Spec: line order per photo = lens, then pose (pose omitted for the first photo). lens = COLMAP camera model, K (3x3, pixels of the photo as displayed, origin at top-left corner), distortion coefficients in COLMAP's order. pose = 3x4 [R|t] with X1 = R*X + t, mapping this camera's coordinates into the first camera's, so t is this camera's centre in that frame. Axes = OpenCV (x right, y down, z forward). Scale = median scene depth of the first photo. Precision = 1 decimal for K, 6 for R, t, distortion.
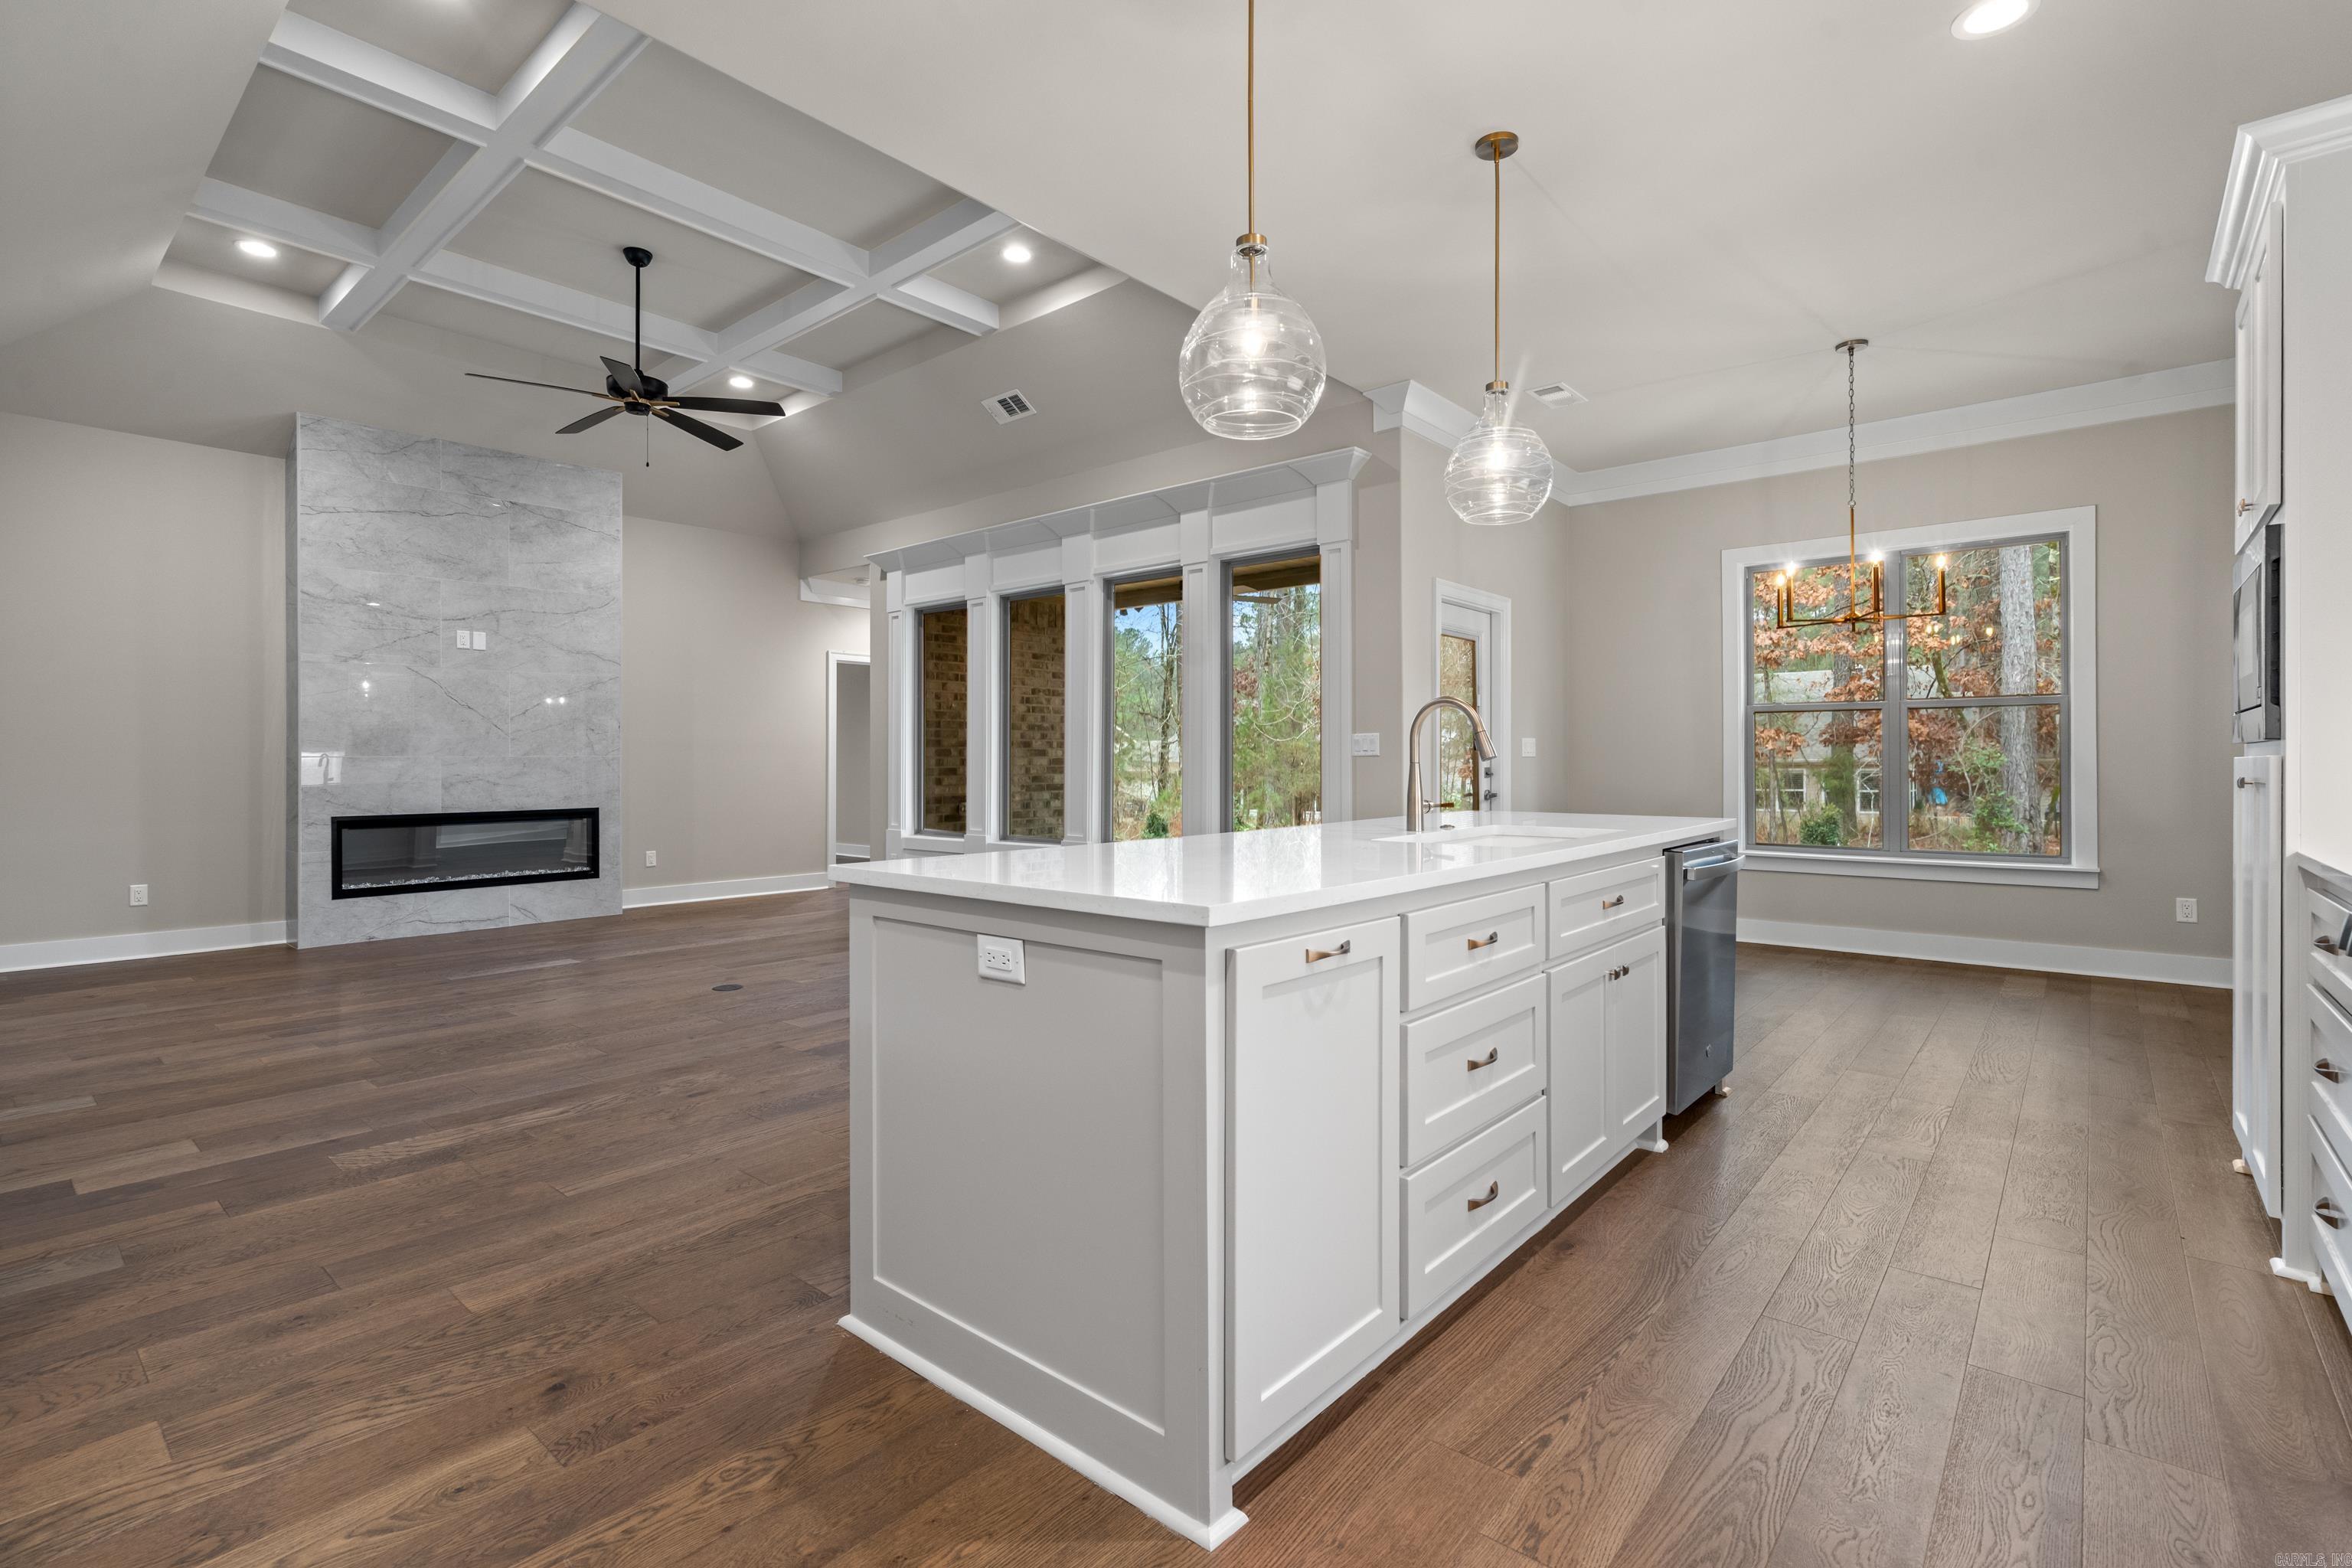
lens RADIAL K [[1073.8, 0, 1172.1], [0, 1073.8, 759.4], [0, 0, 1]] dist [-0.002629, 0.000272]
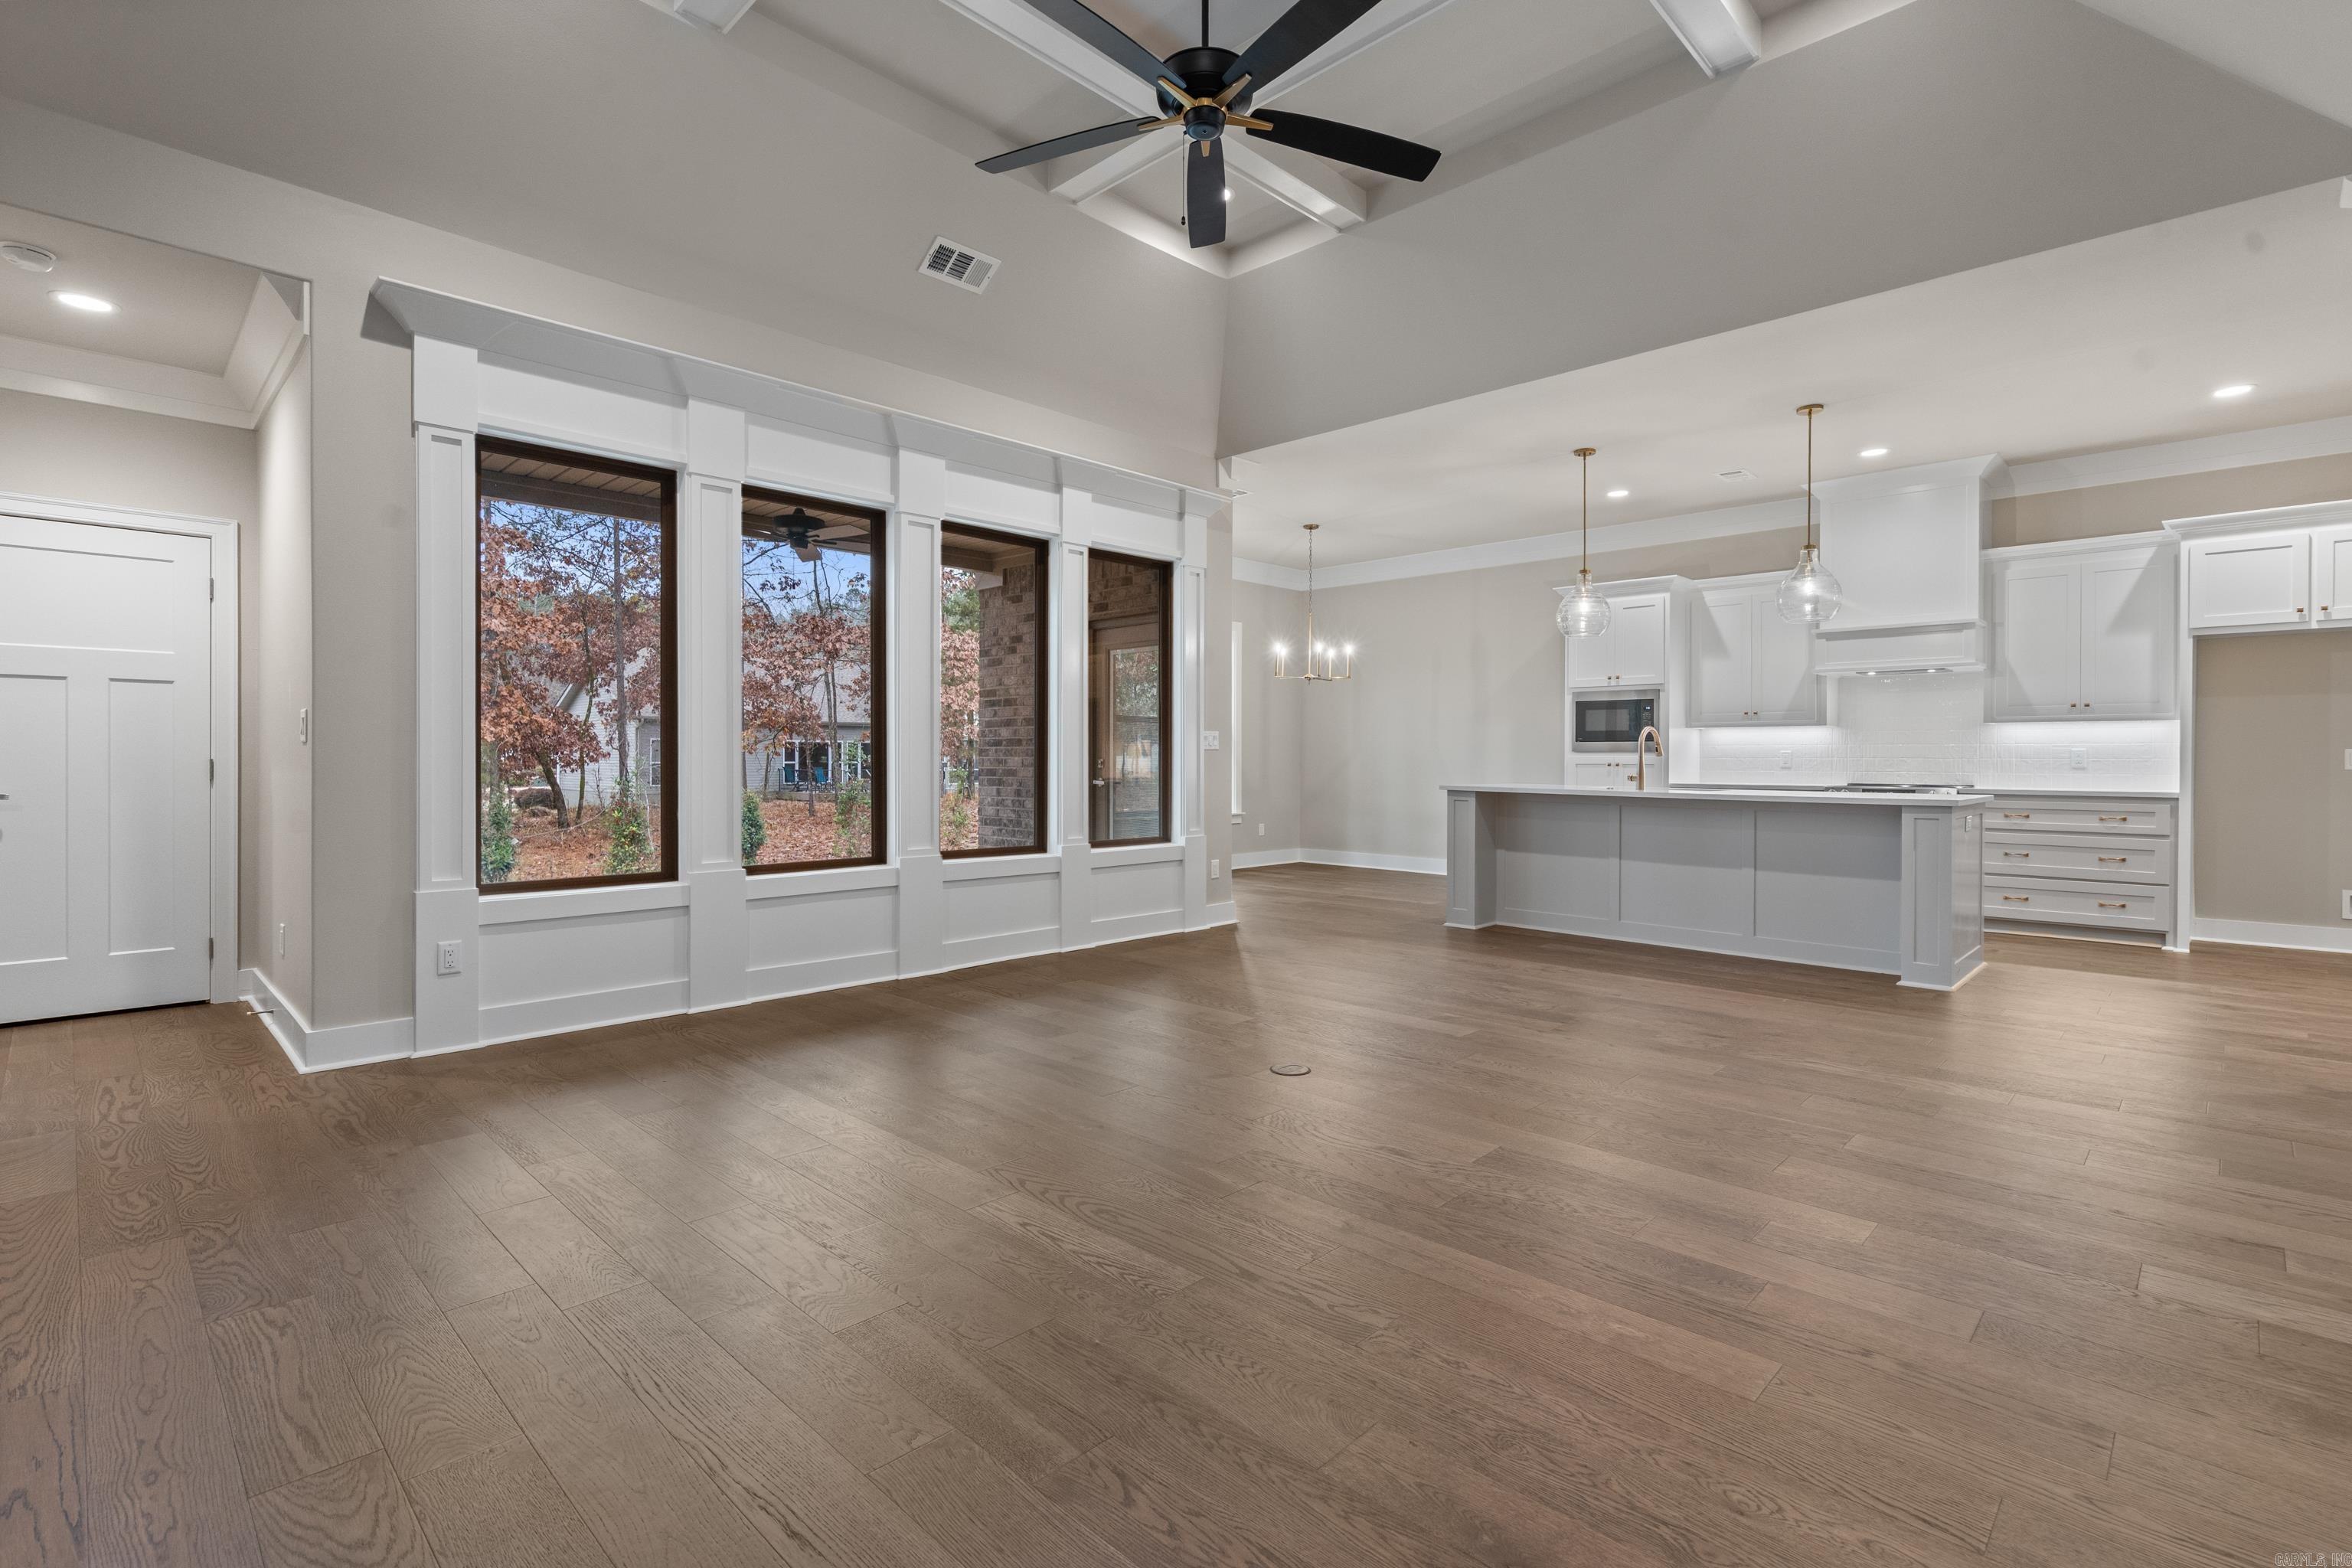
lens RADIAL K [[1090.8, 0, 1178.7], [0, 1090.8, 756.4], [0, 0, 1]] dist [-0.001256, 0.000302]
pose [[0.062470, 0.004160, 0.998038, -0.904041], [-0.008266, 0.999959, -0.003651, 0.007803], [-0.998013, -0.008021, 0.062502, 0.819382]]
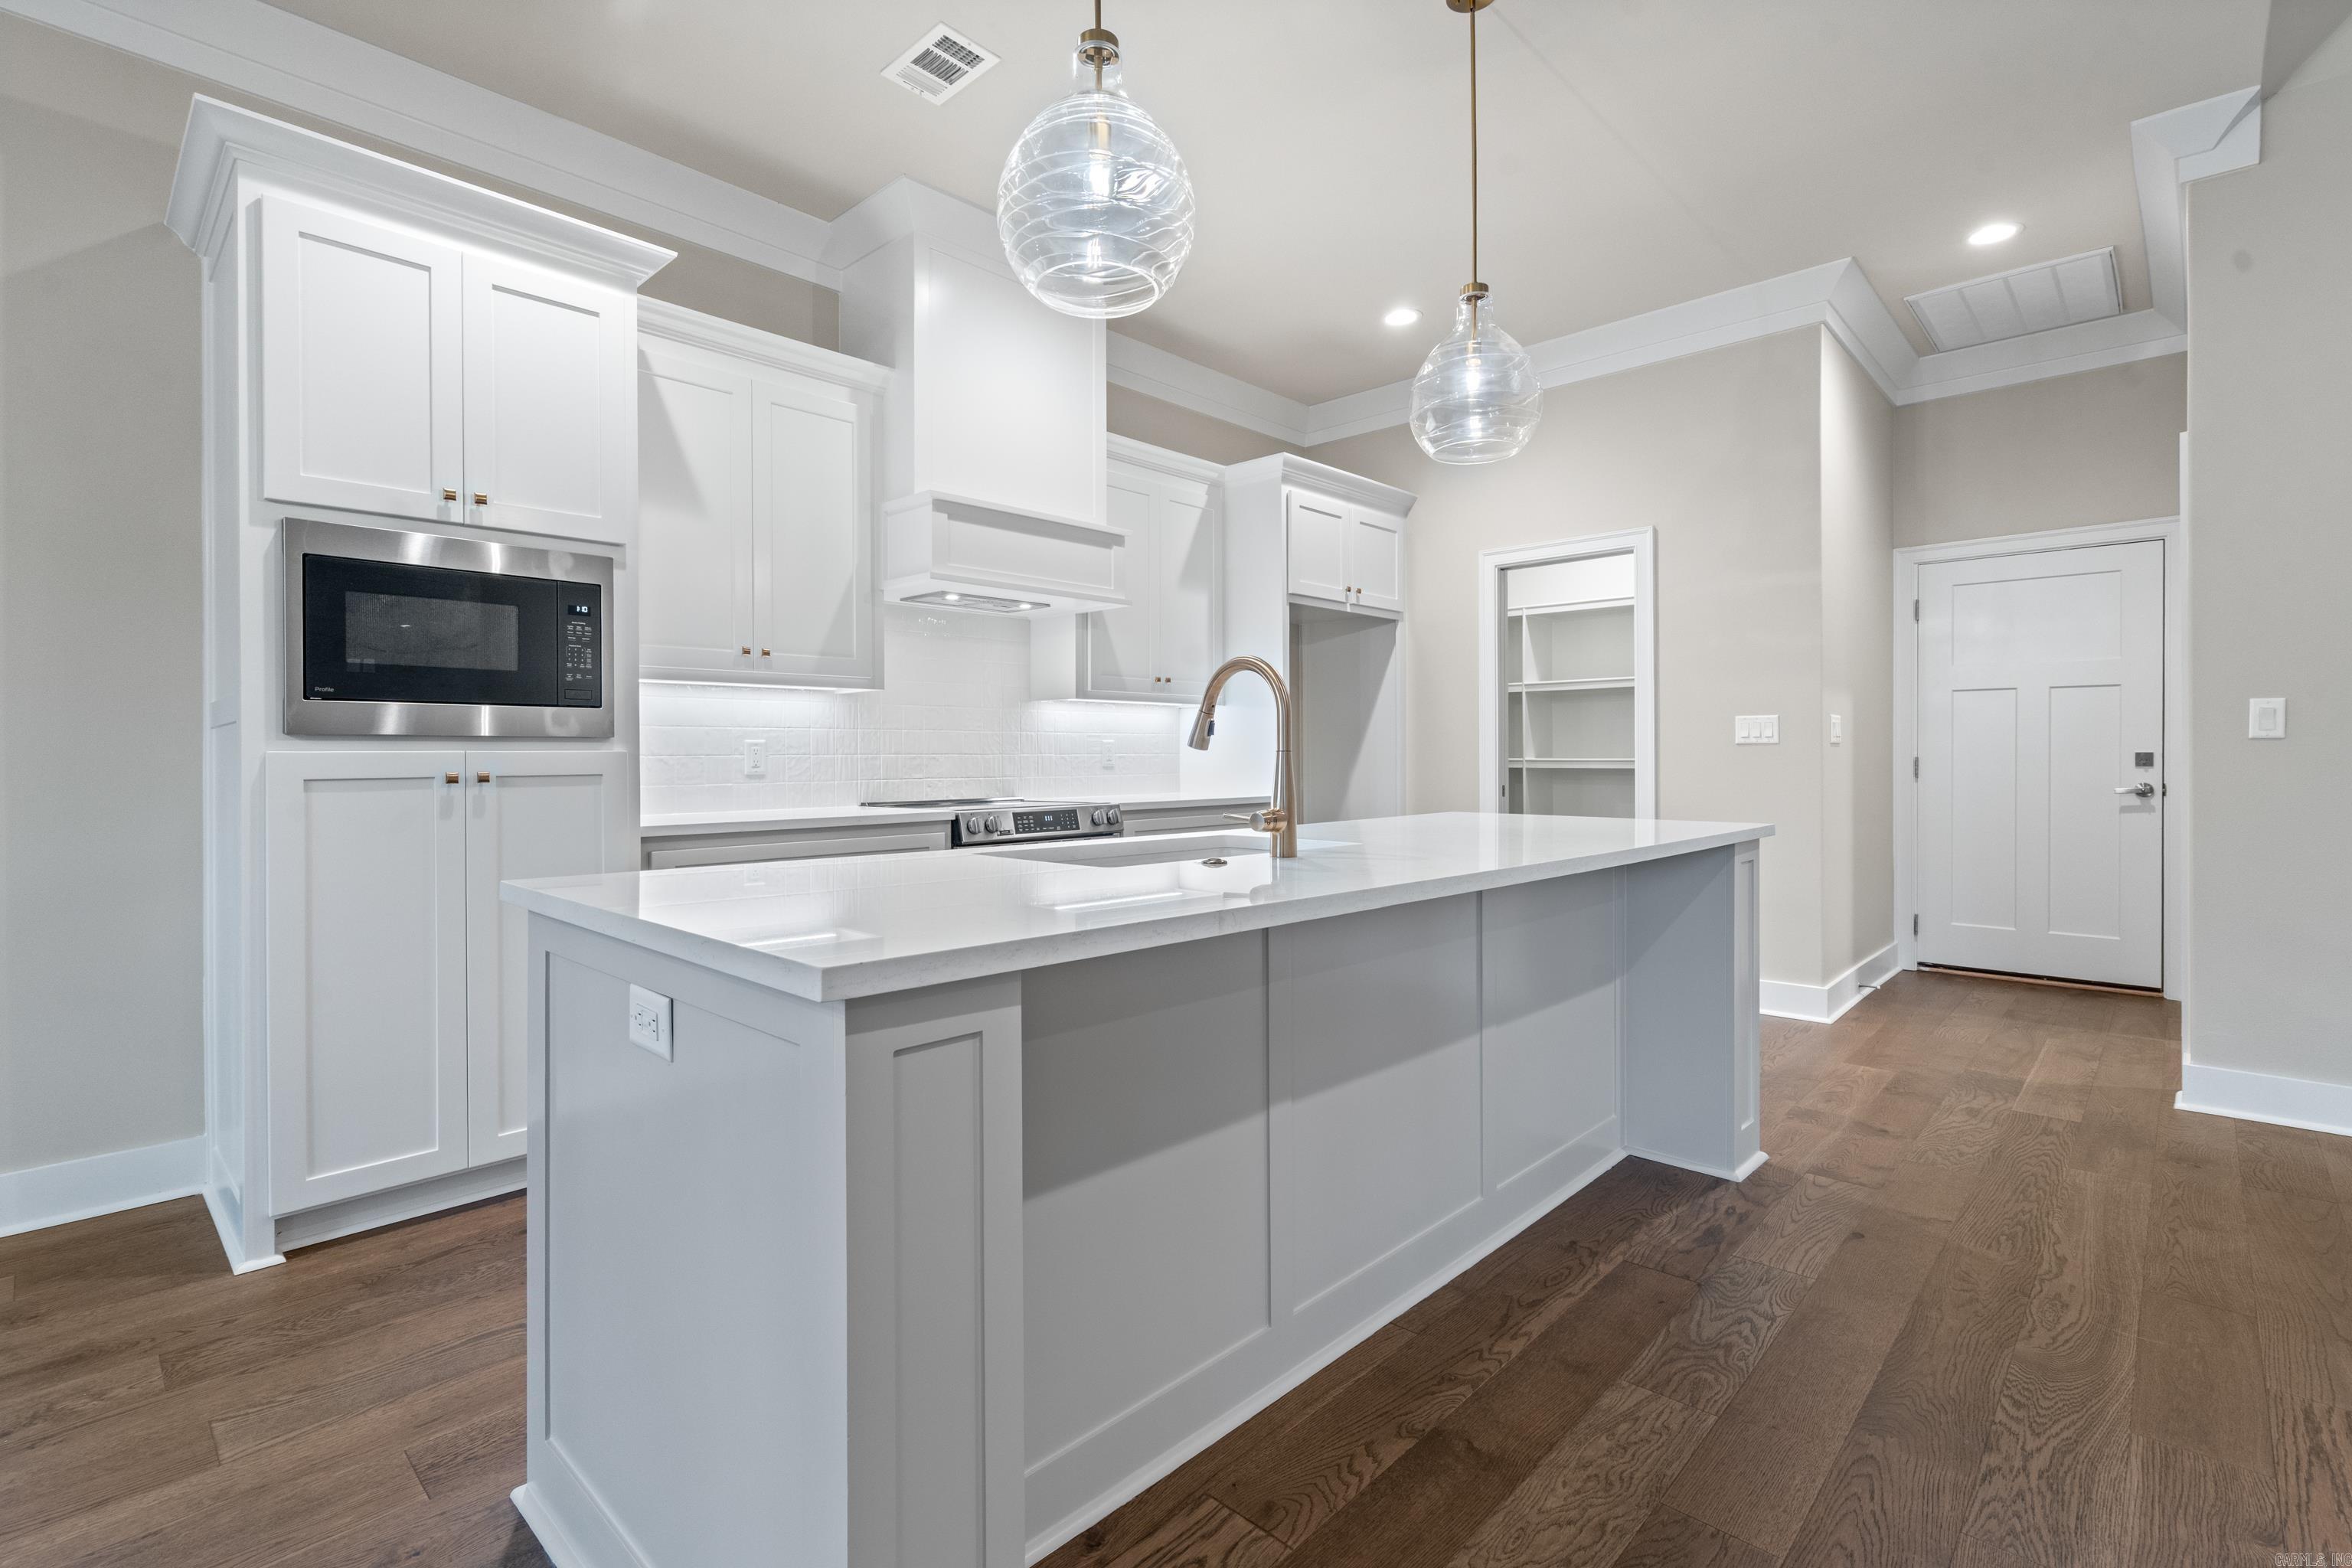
lens RADIAL K [[1073.8, 0, 1172.1], [0, 1073.8, 759.4], [0, 0, 1]] dist [-0.002629, 0.000272]
pose [[-0.998819, 0.006317, 0.048180, 0.122104], [0.006297, 0.999980, -0.000572, 0.003660], [-0.048183, -0.000268, -0.998839, 0.767260]]
